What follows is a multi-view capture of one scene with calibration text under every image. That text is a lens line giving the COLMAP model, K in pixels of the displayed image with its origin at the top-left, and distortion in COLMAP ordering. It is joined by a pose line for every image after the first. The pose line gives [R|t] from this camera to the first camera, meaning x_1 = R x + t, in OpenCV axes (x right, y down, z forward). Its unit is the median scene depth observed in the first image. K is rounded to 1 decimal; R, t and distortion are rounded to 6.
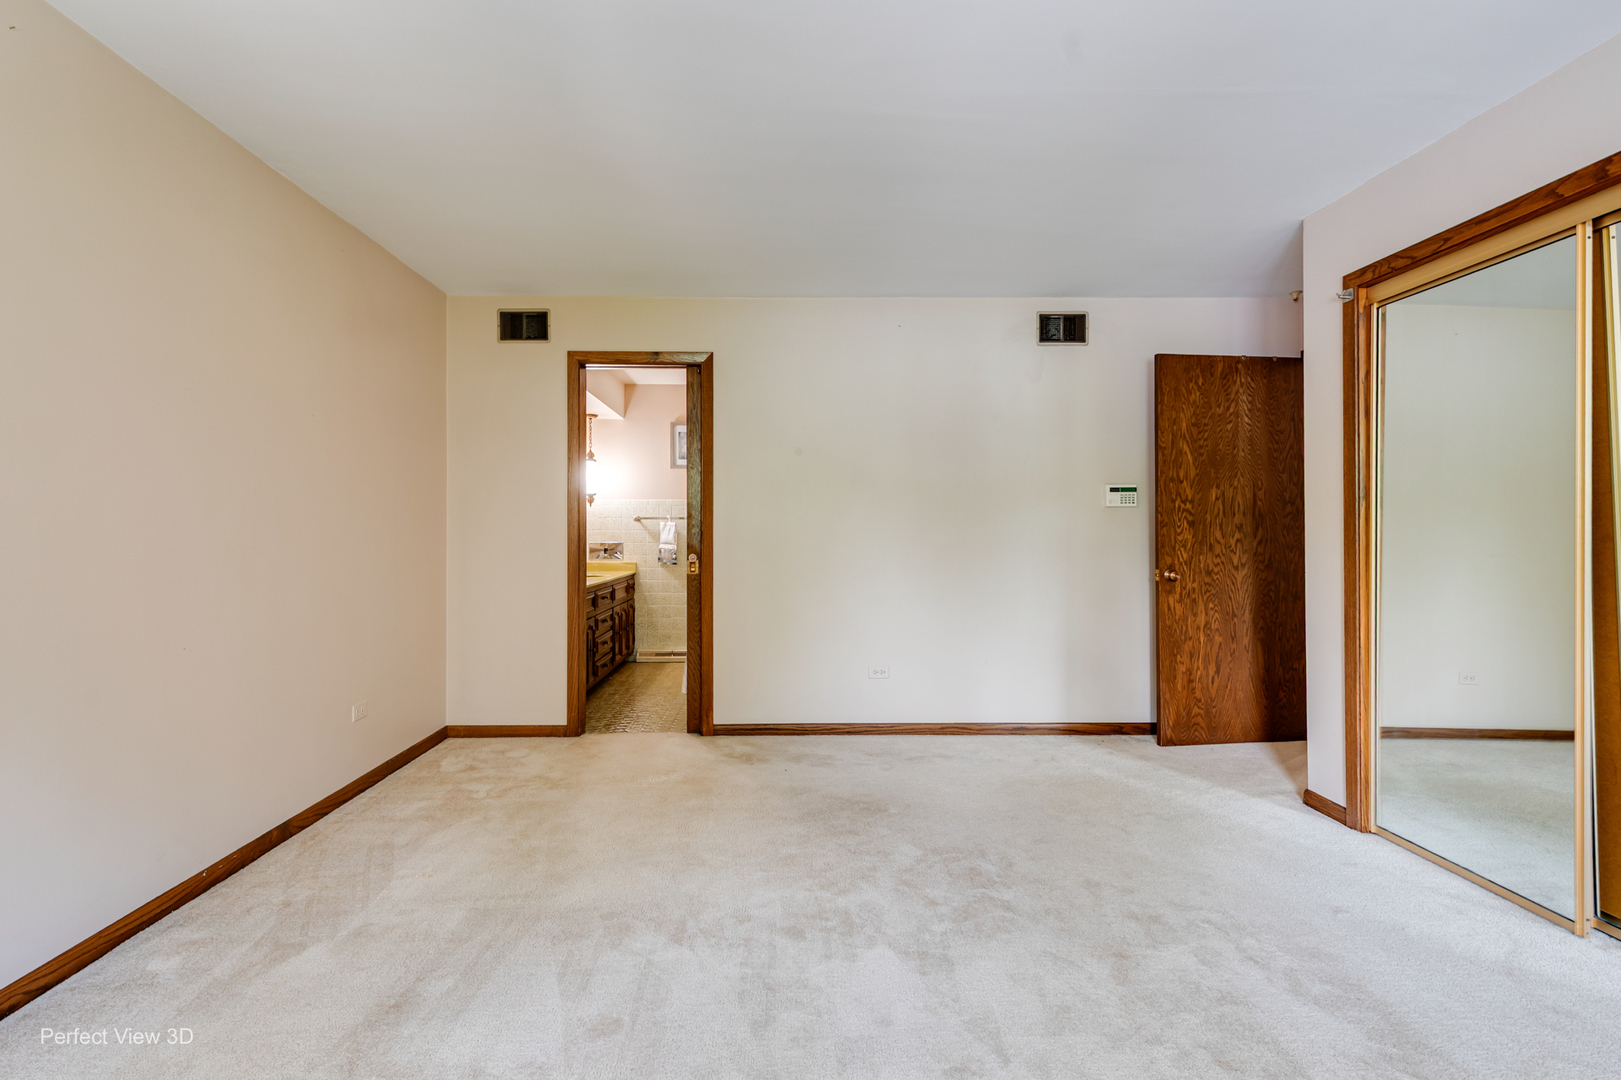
lens RADIAL K [[926.3, 0, 818.9], [0, 926.3, 546.6], [0, 0, 1]] dist [0.002704, -0.000445]
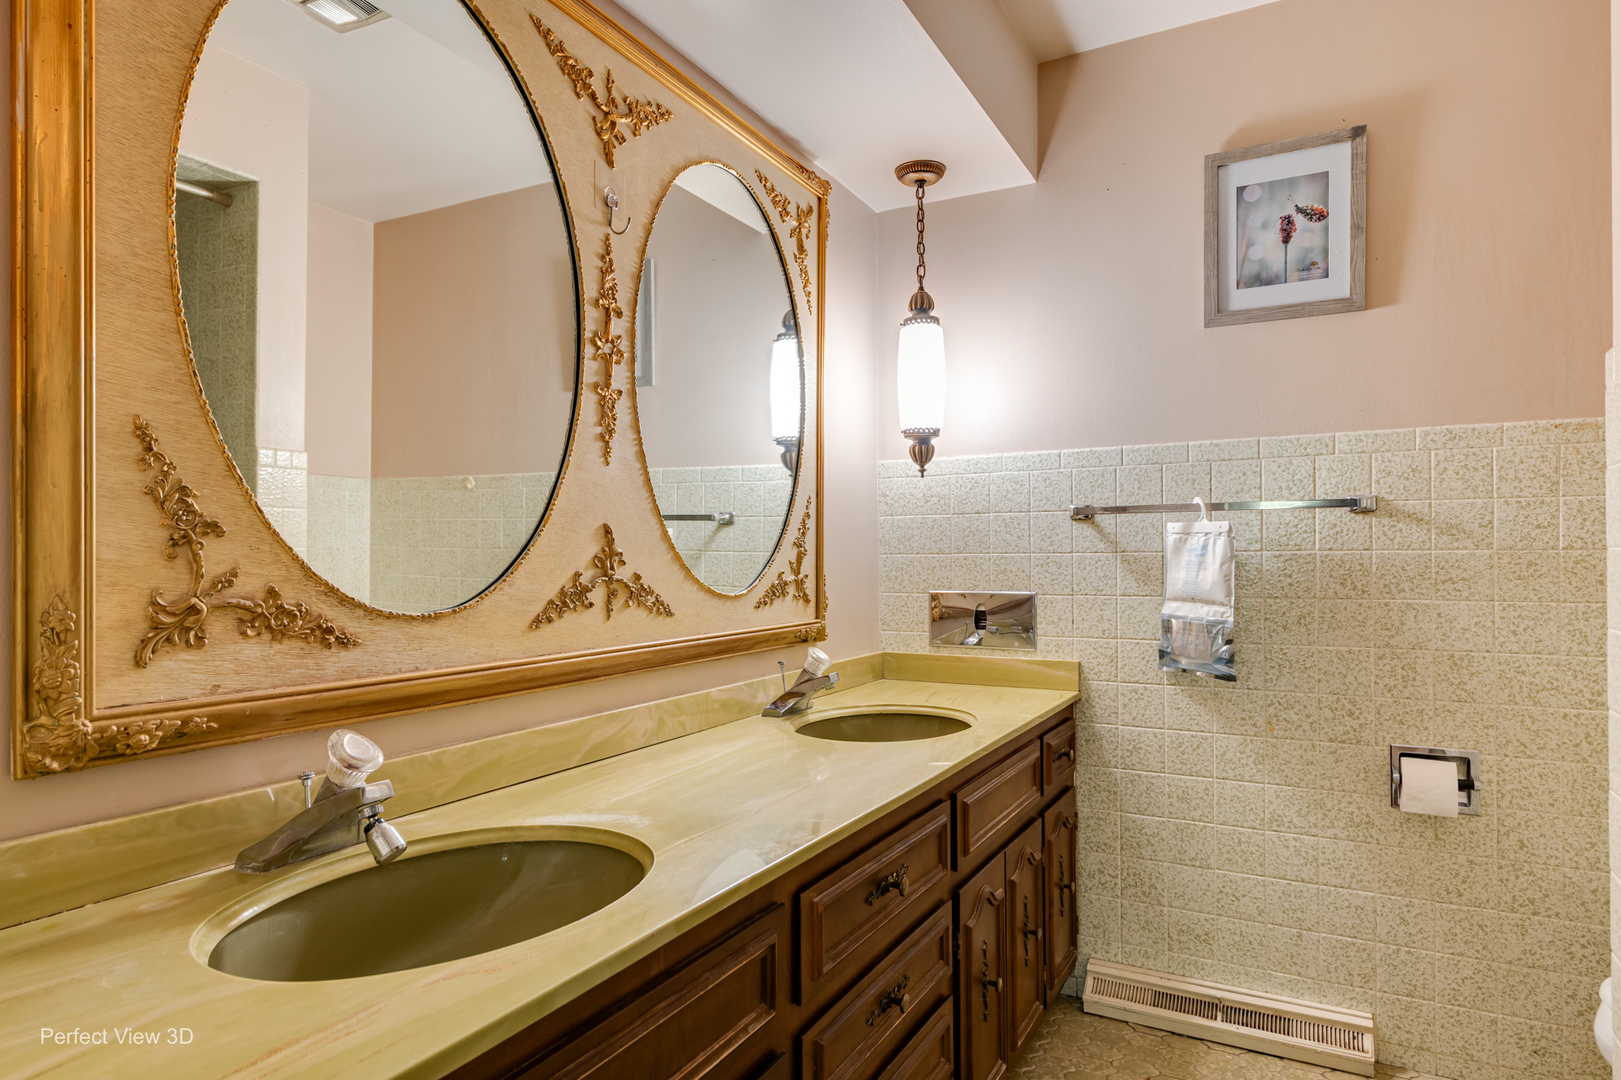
lens RADIAL K [[926.3, 0, 818.9], [0, 926.3, 546.6], [0, 0, 1]] dist [0.002704, -0.000445]
pose [[0.875975, -0.009685, -0.482259, -0.128616], [-0.002254, 0.999705, -0.024169, -0.012288], [0.482351, 0.022259, 0.875695, 0.704910]]
